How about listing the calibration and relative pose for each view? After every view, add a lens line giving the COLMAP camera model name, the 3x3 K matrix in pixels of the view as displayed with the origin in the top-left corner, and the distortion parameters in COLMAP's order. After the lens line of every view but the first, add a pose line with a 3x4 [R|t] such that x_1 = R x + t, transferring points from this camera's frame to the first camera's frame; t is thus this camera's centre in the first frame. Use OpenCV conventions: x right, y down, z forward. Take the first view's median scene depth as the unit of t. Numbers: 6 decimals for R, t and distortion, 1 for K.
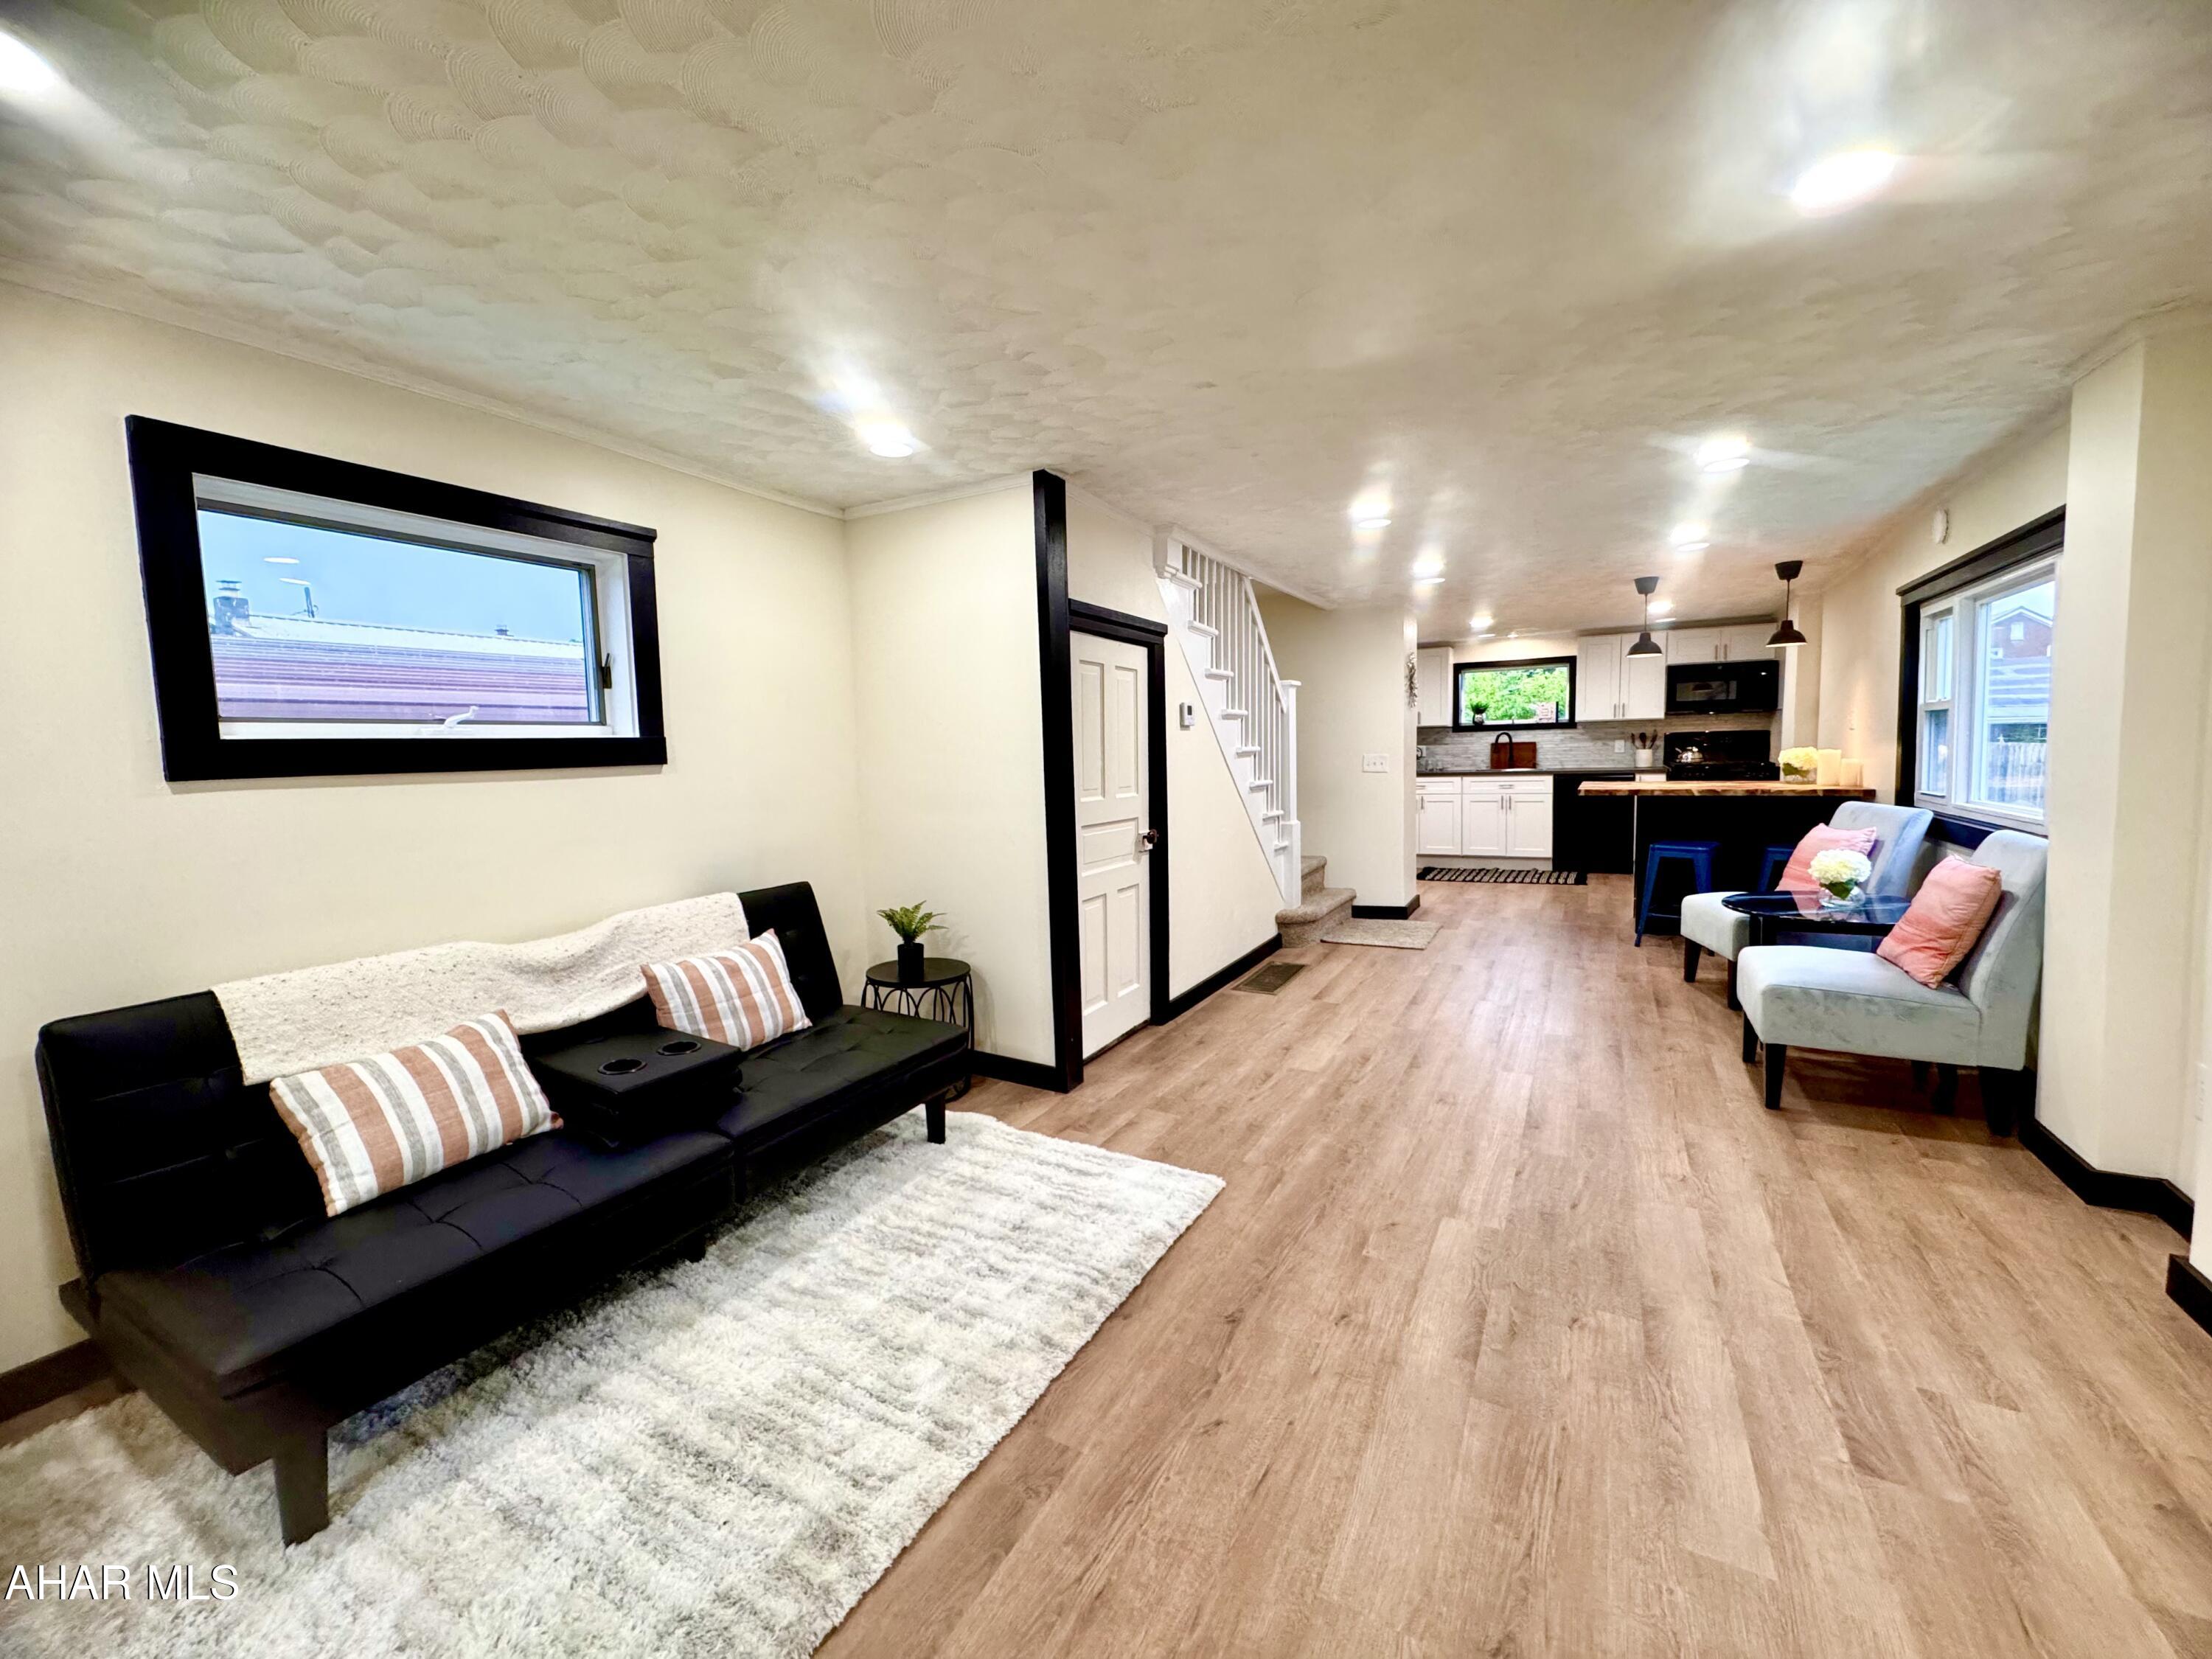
lens RADIAL K [[885.2, 0, 1106.9], [0, 885.2, 825.6], [0, 0, 1]] dist [-0.001706, 0.000450]
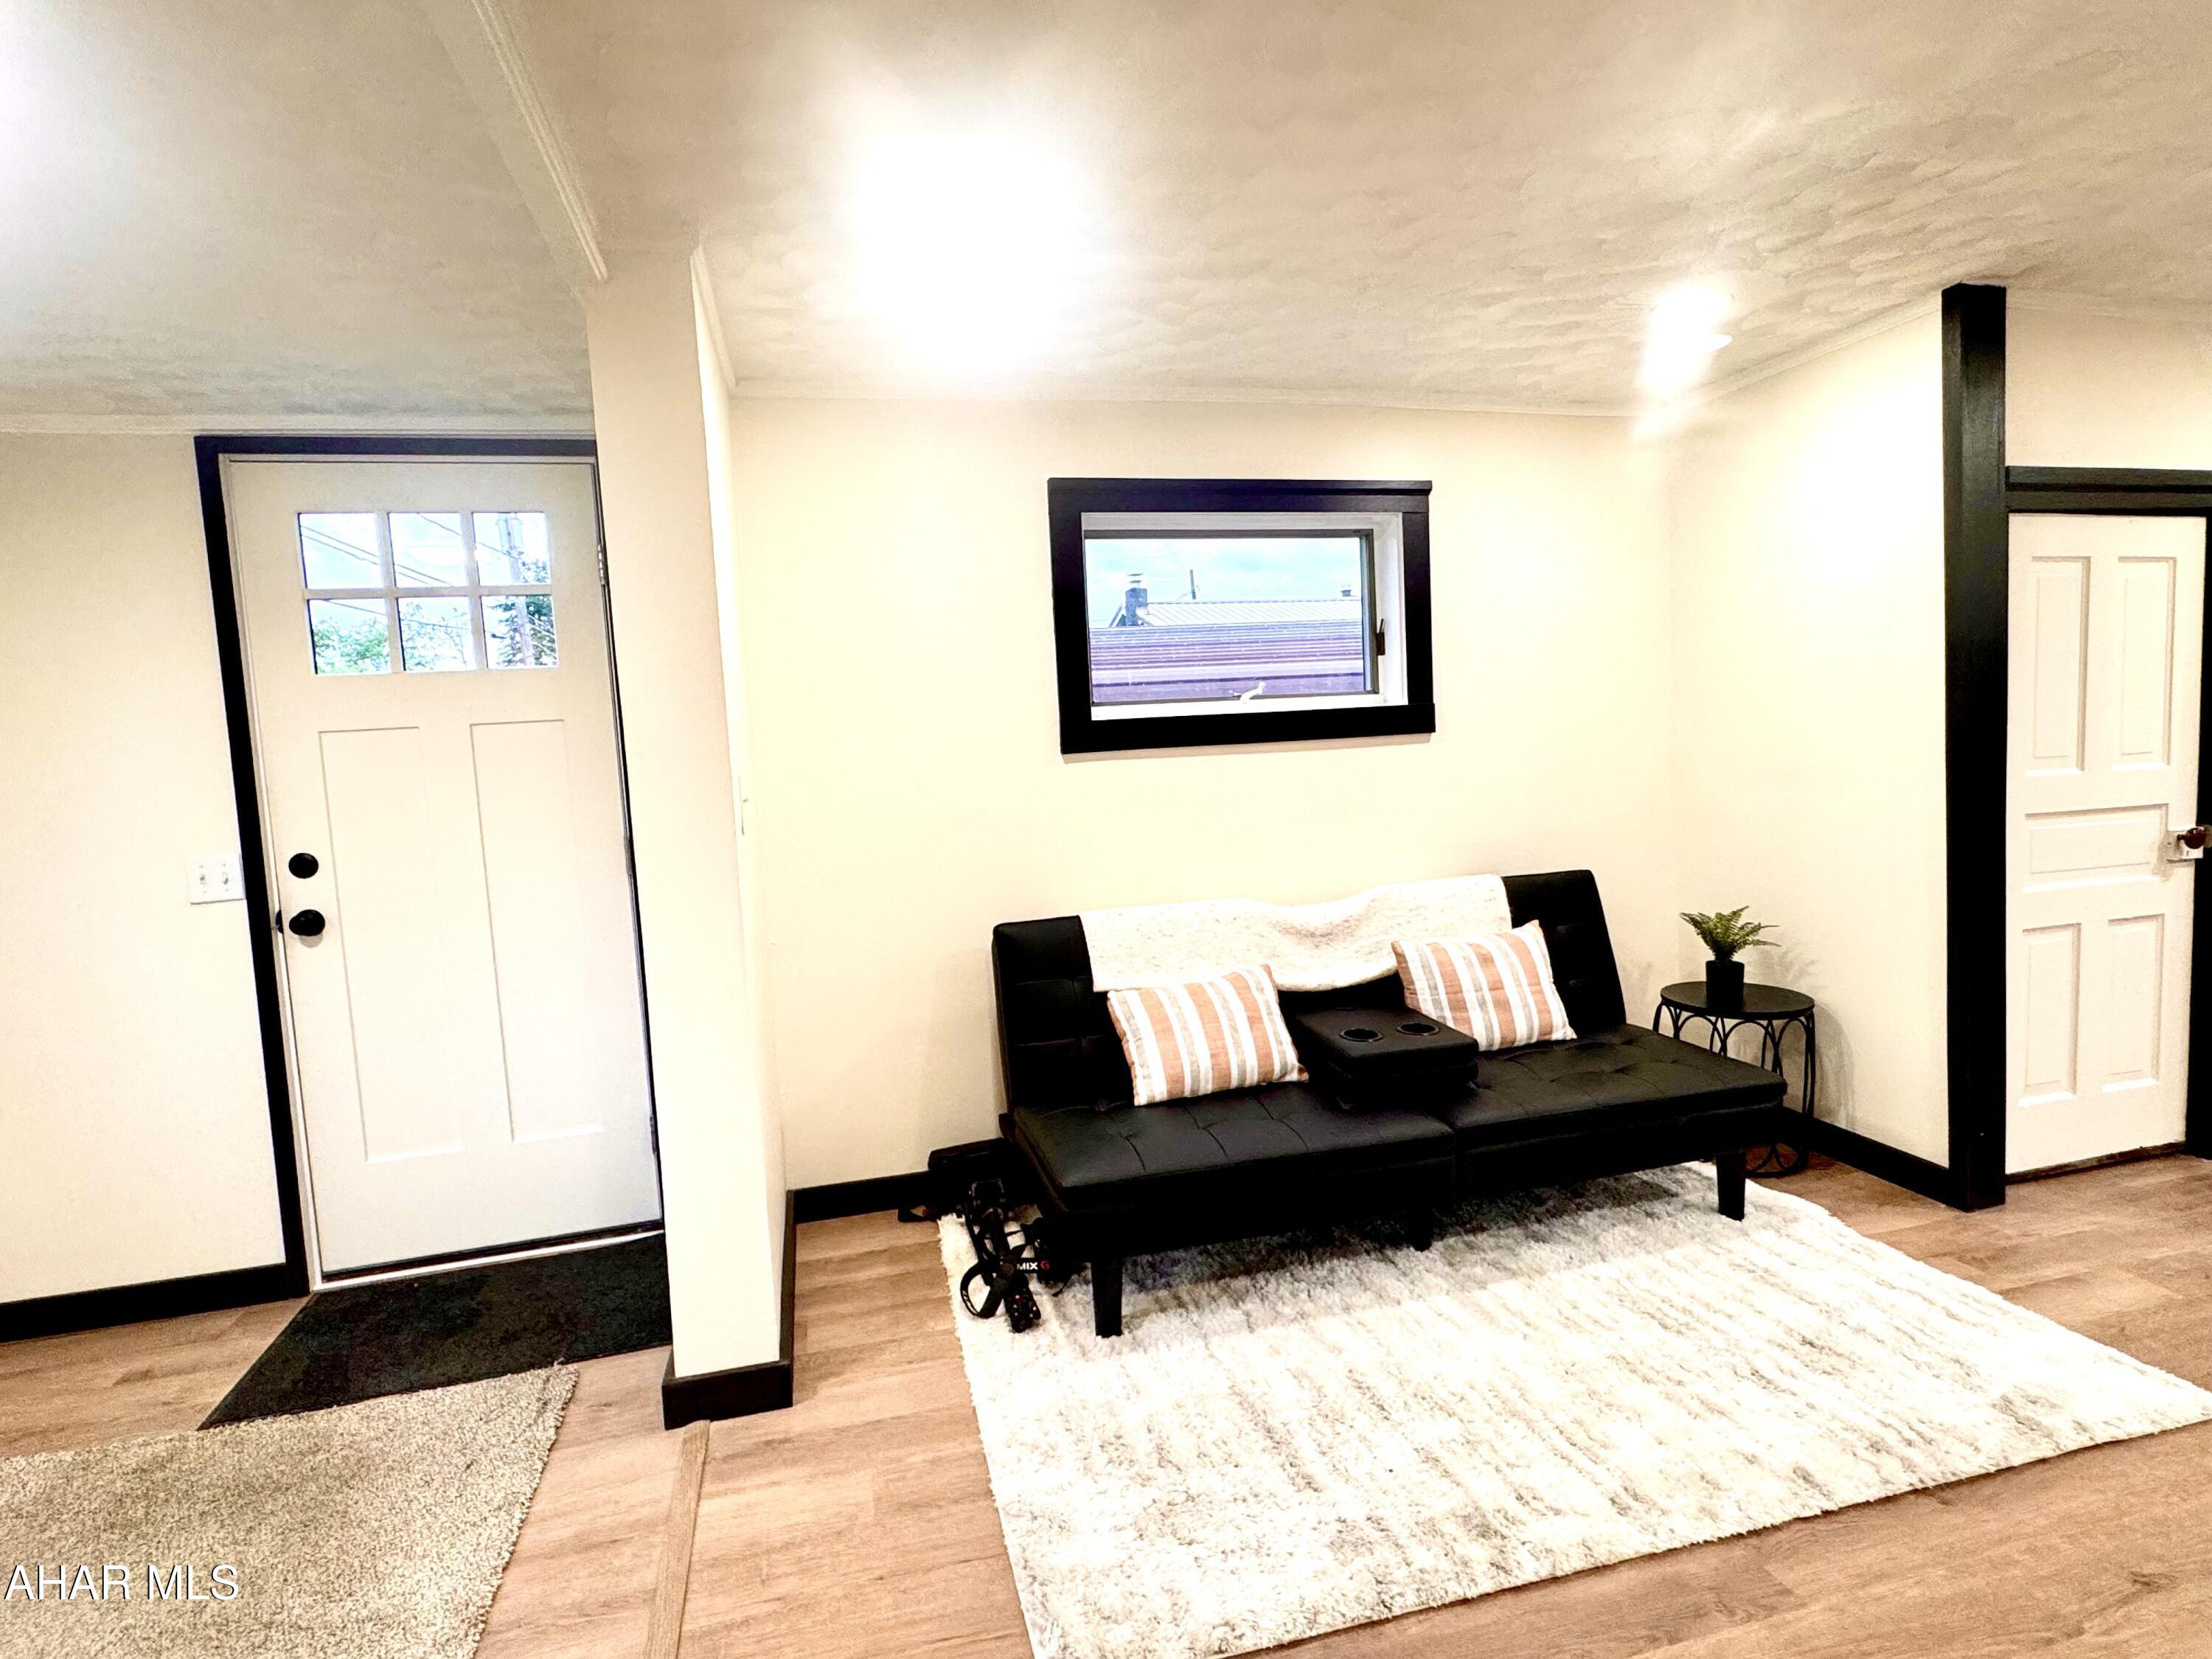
lens RADIAL K [[1148.3, 0, 1100.5], [0, 1148.3, 829.7], [0, 0, 1]] dist [-0.005261, 0.003745]
pose [[0.687746, 0.039792, -0.724860, 0.147625], [-0.027762, 0.999208, 0.028513, 0.008637], [0.725420, 0.000514, 0.688306, -0.088564]]
